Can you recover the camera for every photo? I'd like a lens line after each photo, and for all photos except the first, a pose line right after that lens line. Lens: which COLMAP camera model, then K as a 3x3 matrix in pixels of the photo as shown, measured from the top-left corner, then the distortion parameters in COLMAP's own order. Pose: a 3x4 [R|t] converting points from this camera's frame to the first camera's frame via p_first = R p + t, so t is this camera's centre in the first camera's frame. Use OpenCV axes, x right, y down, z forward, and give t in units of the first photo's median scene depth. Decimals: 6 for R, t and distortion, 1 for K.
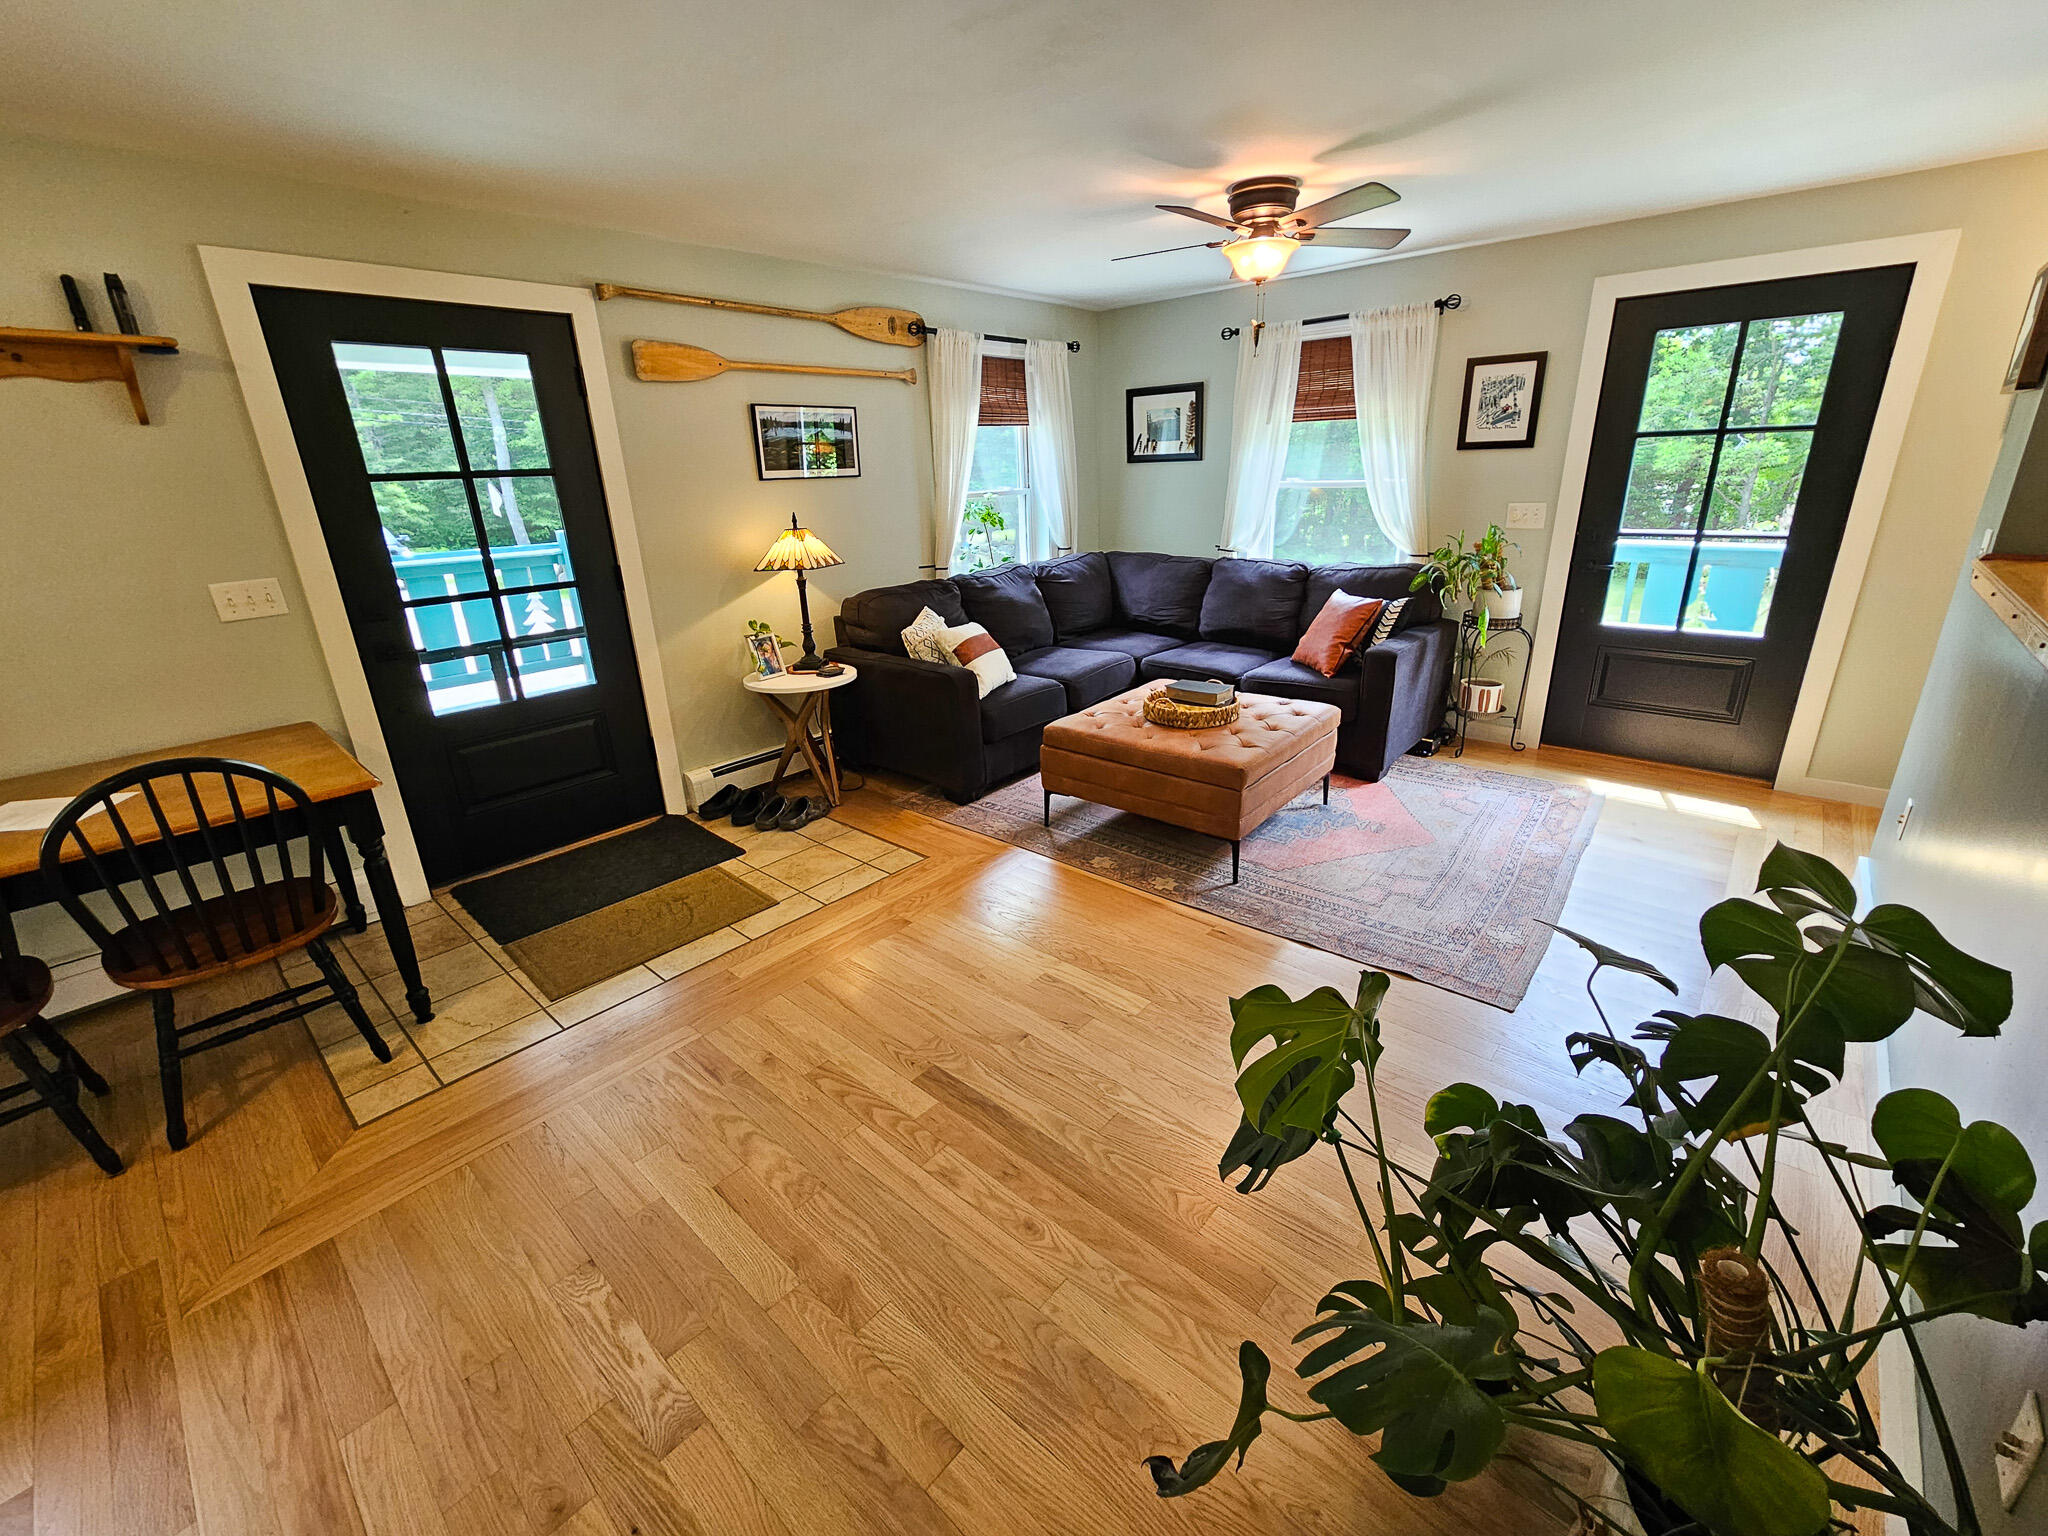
lens RADIAL K [[842.7, 0, 1028.7], [0, 842.7, 759.0], [0, 0, 1]] dist [-0.000421, -0.000460]
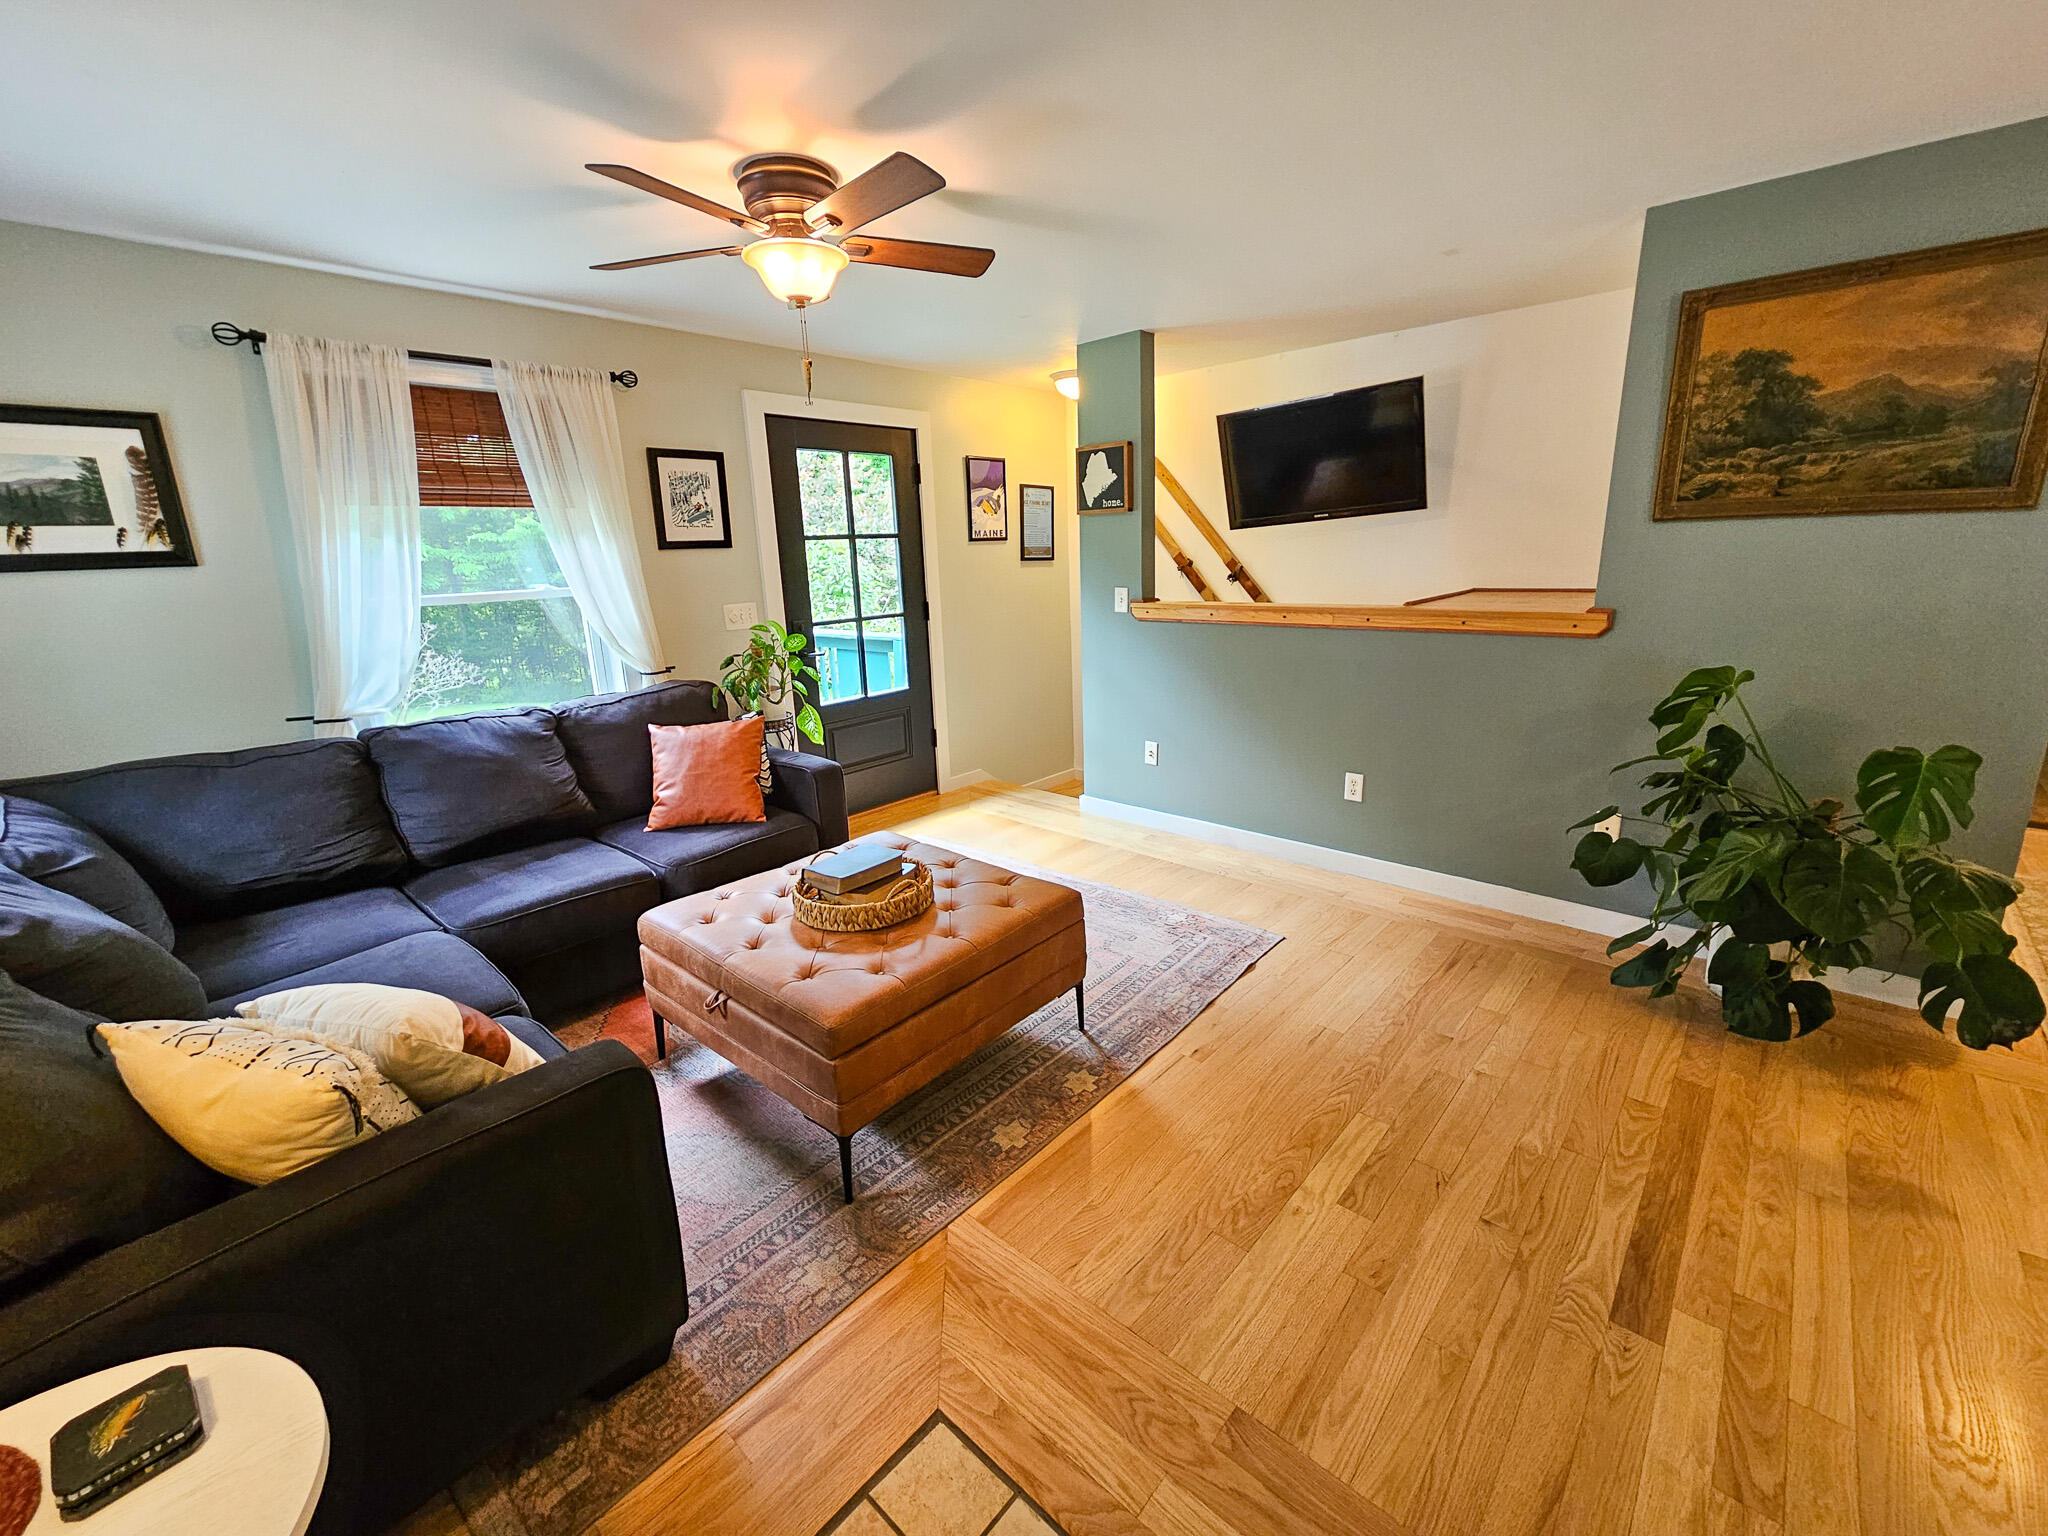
lens RADIAL K [[842.7, 0, 1028.7], [0, 842.7, 759.0], [0, 0, 1]] dist [-0.000421, -0.000460]
pose [[0.012314, -0.213665, 0.976829, -0.412324], [0.361537, 0.911764, 0.194876, -0.223524], [-0.932276, 0.350760, 0.088476, 0.711959]]
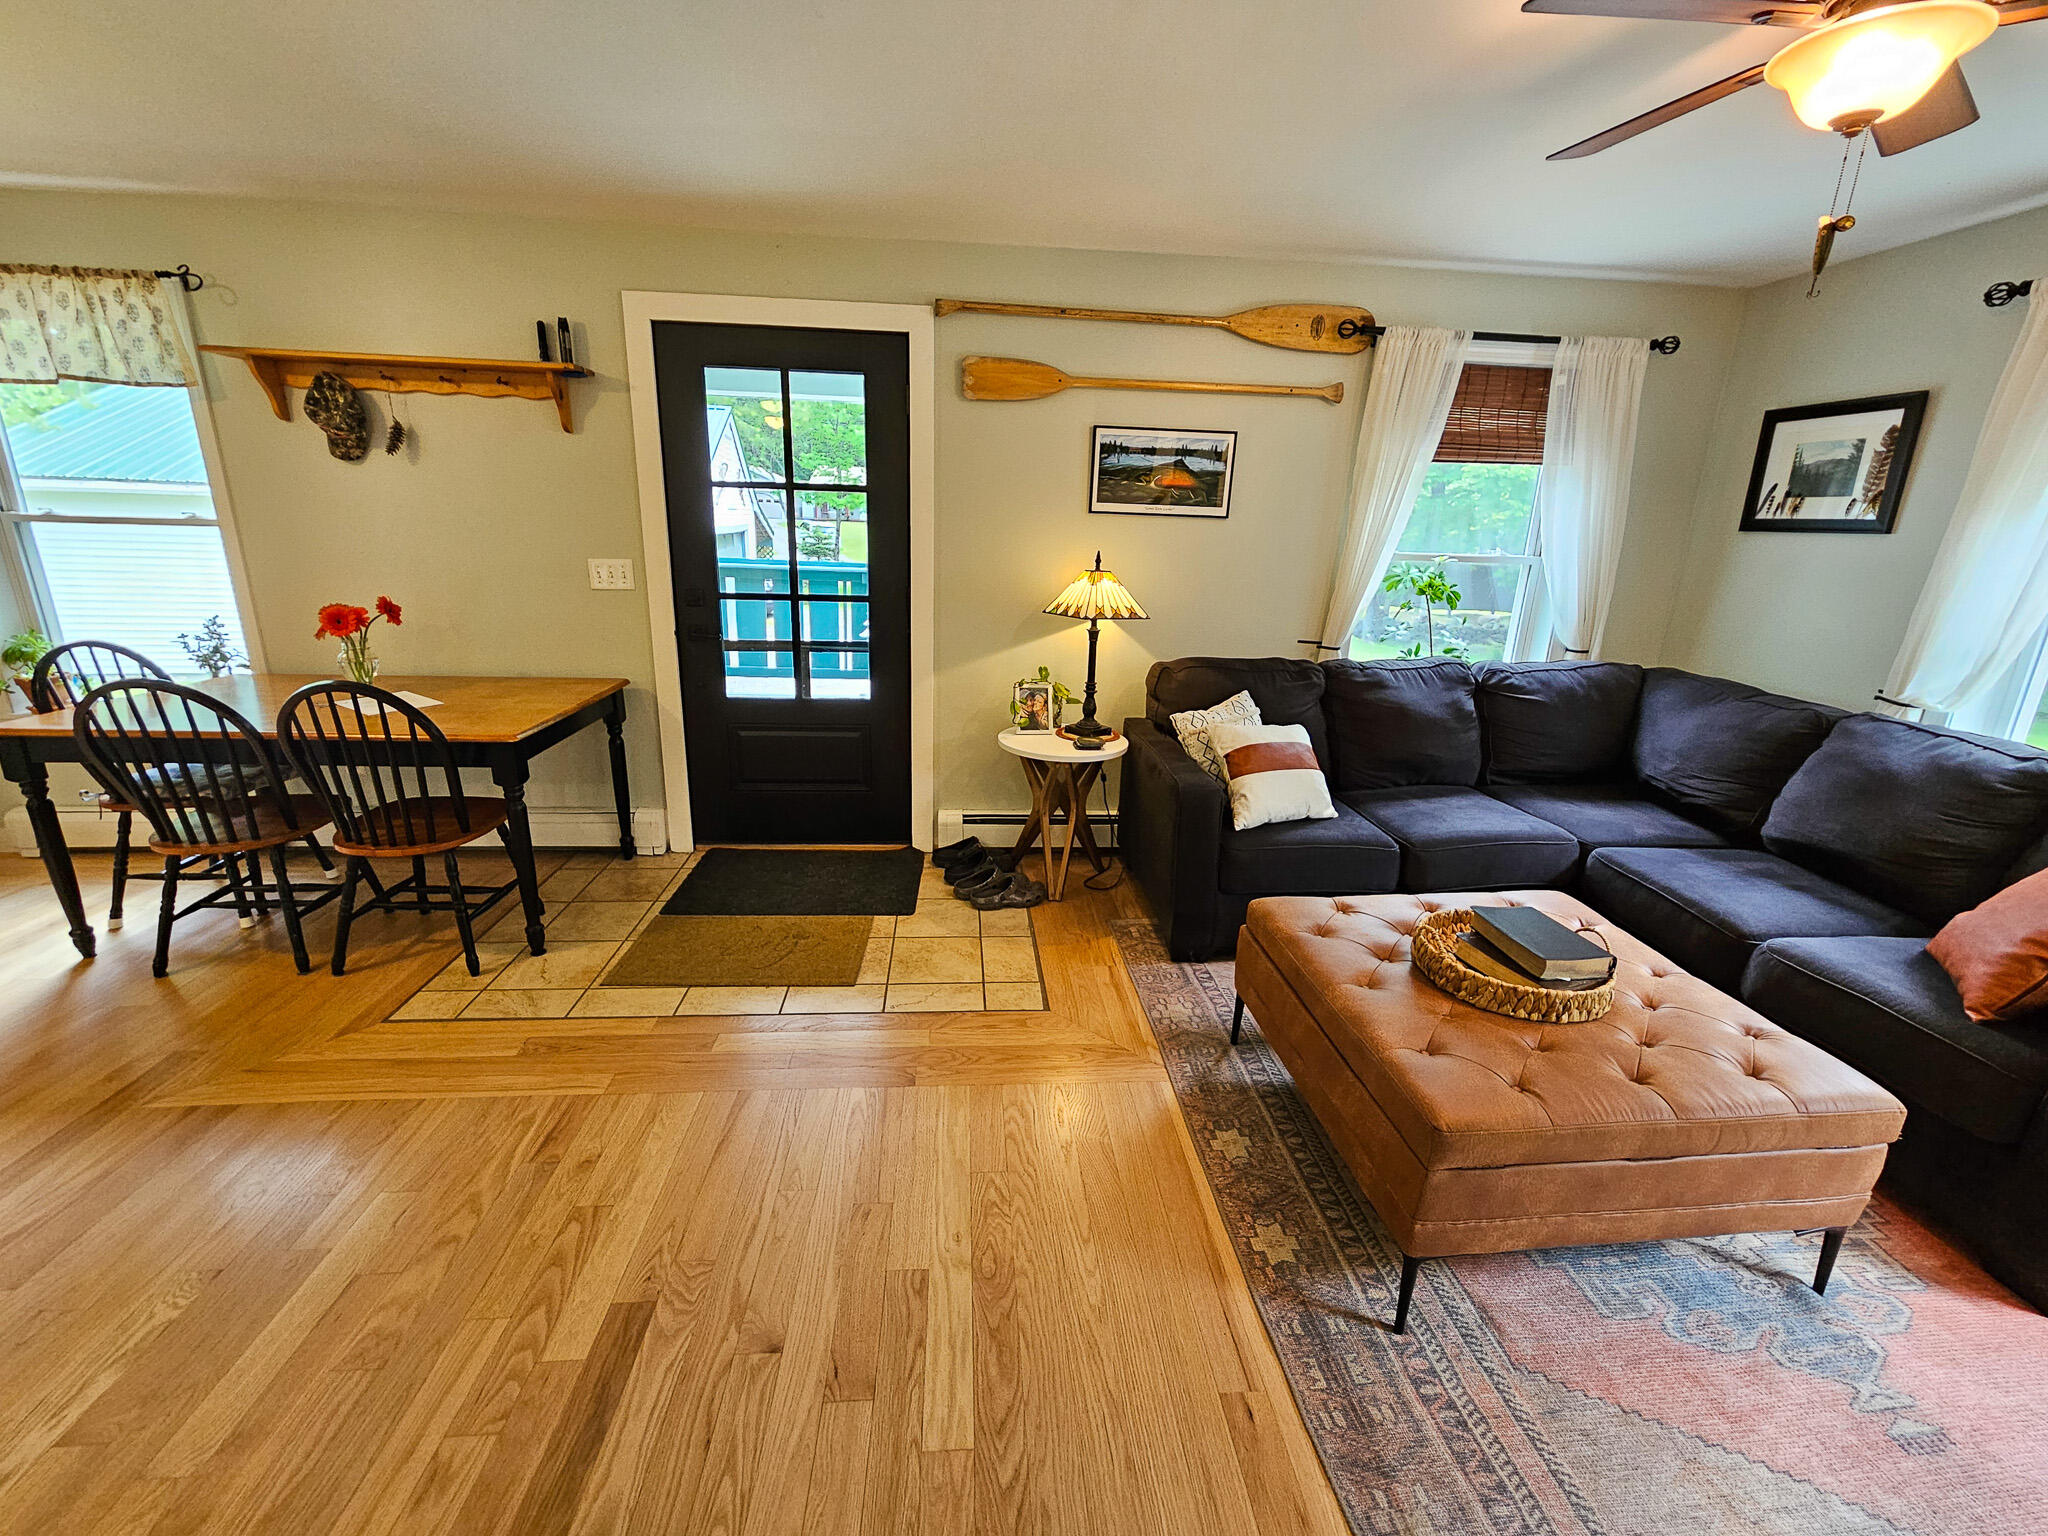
lens RADIAL K [[842.7, 0, 1028.7], [0, 842.7, 759.0], [0, 0, 1]] dist [-0.000421, -0.000460]
pose [[0.714795, 0.246239, -0.654549, 0.268923], [-0.283155, 0.957713, 0.051072, -0.115613], [0.639447, 0.148833, 0.754292, 0.346280]]
